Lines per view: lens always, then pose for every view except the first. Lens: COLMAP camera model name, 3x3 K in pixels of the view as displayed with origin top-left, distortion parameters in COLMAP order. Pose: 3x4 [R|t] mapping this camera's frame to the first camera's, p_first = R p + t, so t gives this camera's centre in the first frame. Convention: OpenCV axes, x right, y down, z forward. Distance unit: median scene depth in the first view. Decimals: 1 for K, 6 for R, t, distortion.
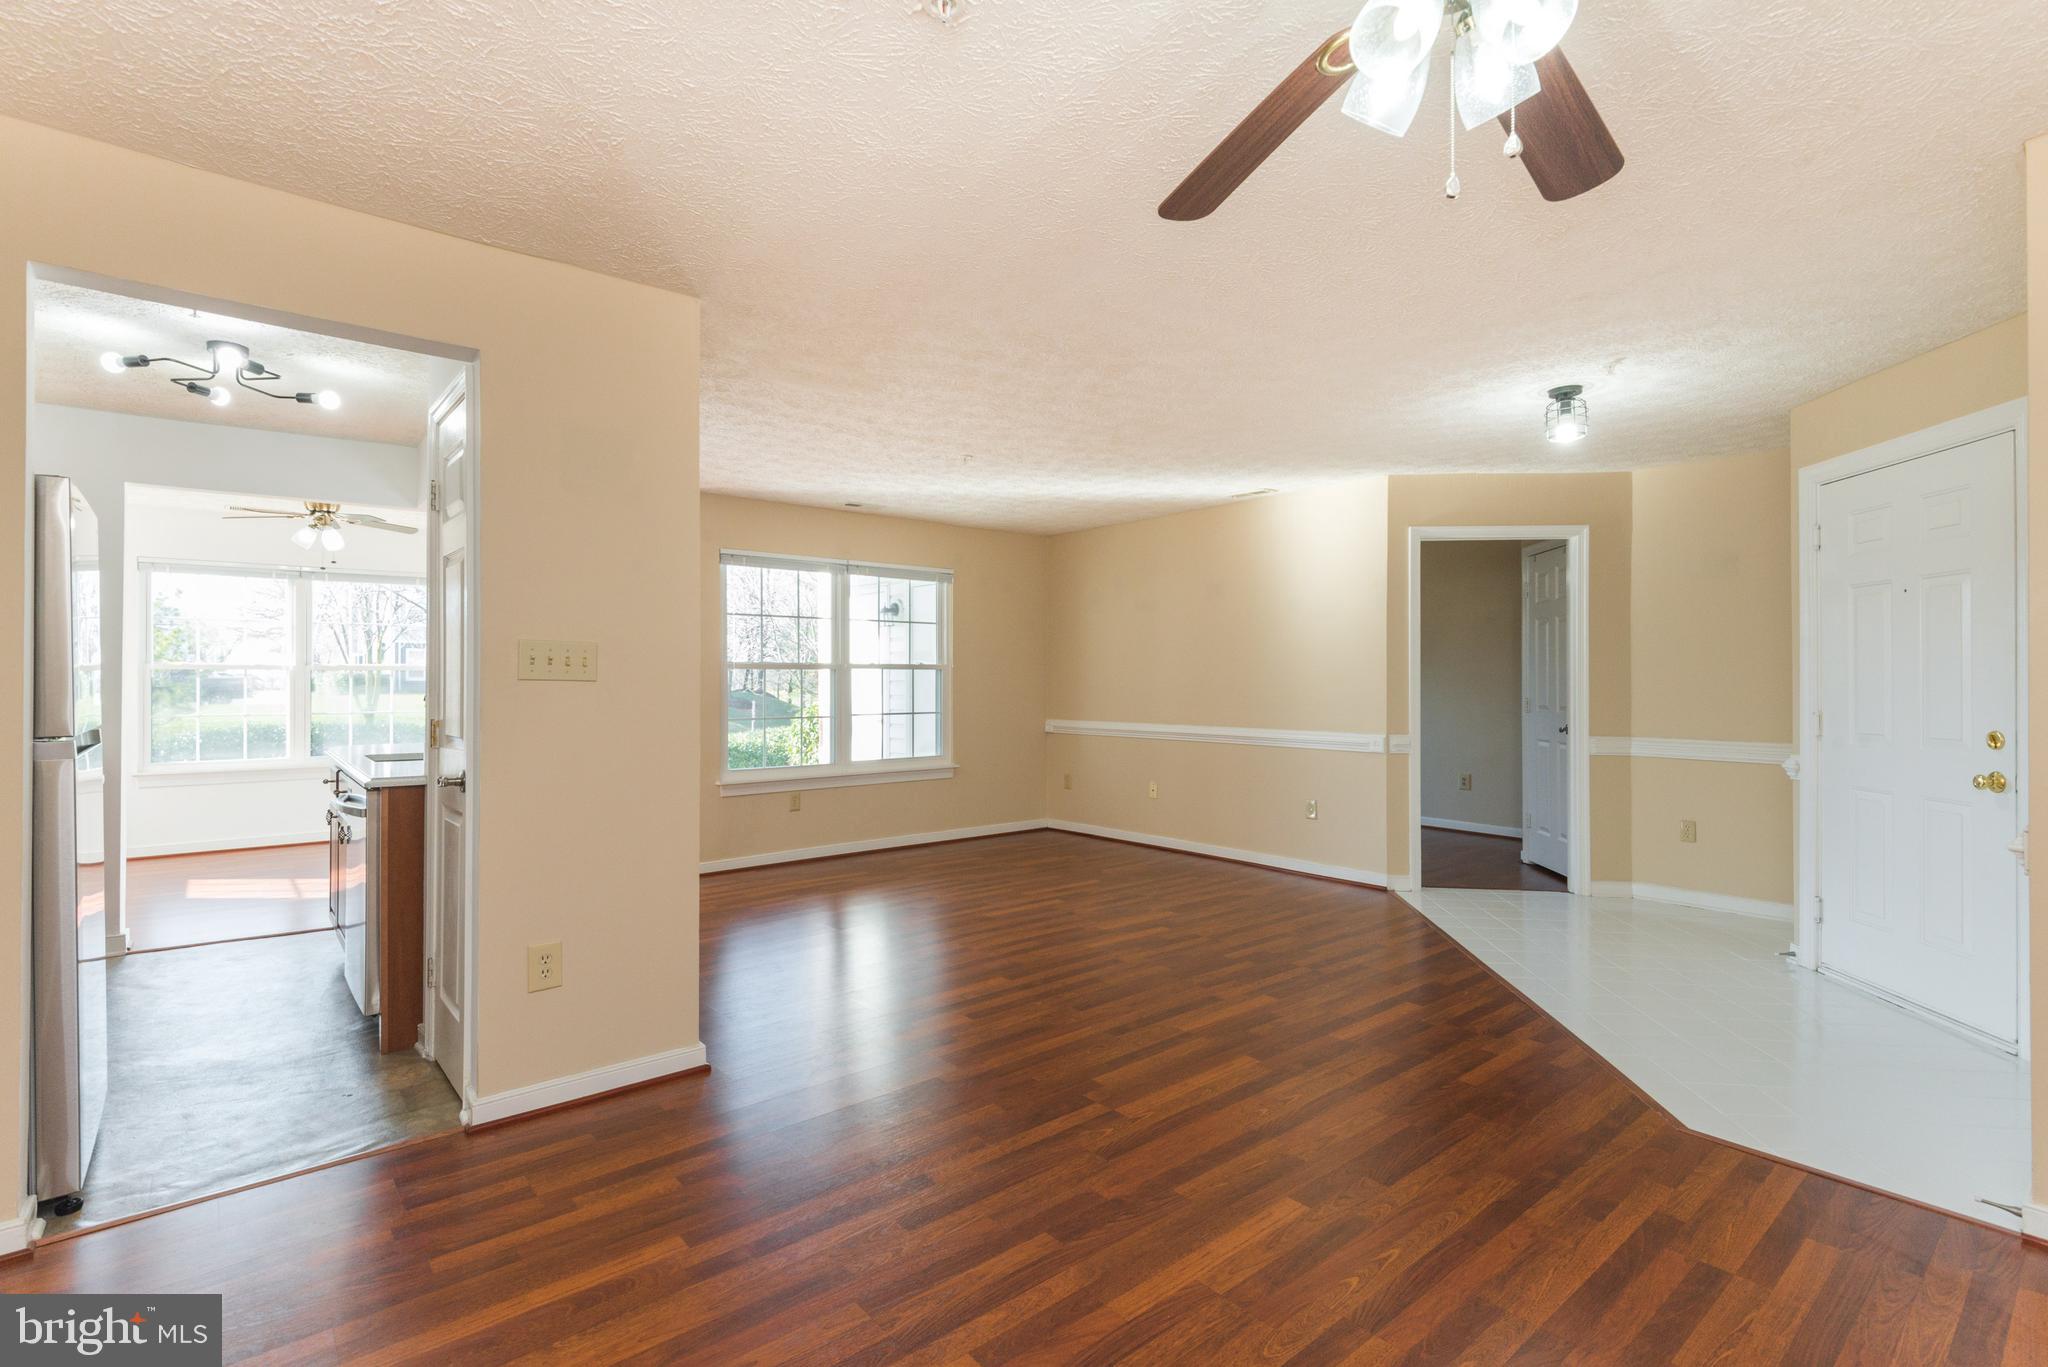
lens RADIAL K [[973.6, 0, 925.0], [0, 973.6, 677.8], [0, 0, 1]] dist [0.000049, -0.007139]
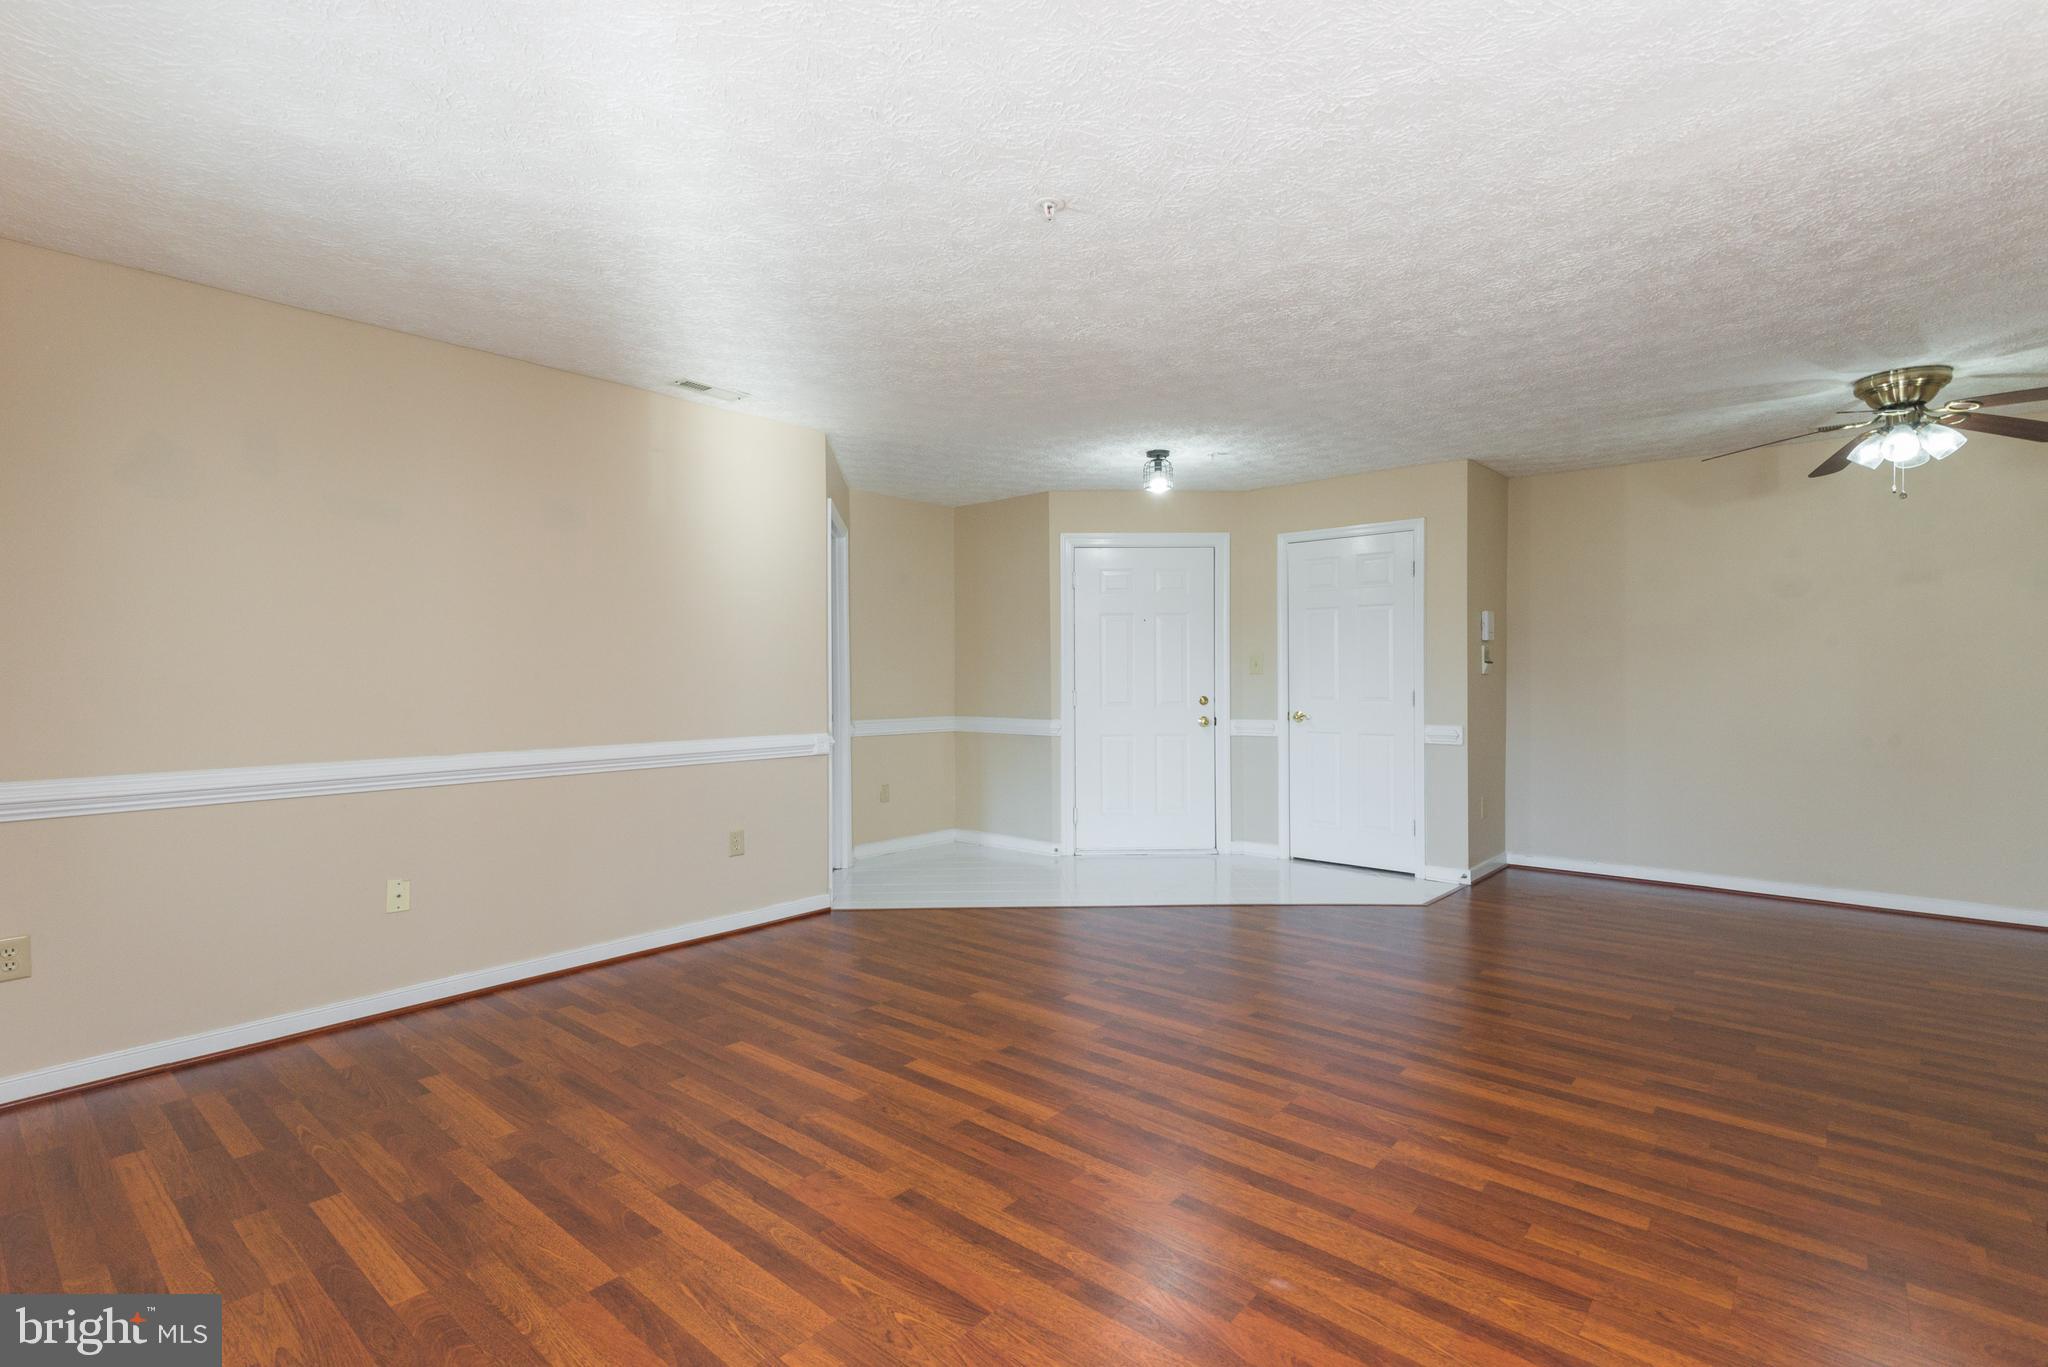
lens RADIAL K [[927.5, 0, 1049.4], [0, 927.5, 685.6], [0, 0, 1]] dist [0.034595, -0.001935]
pose [[-0.264668, -0.000476, 0.964339, -0.347849], [0.002619, 0.999996, 0.001212, 0.016186], [-0.964336, 0.002846, -0.264666, 0.970078]]
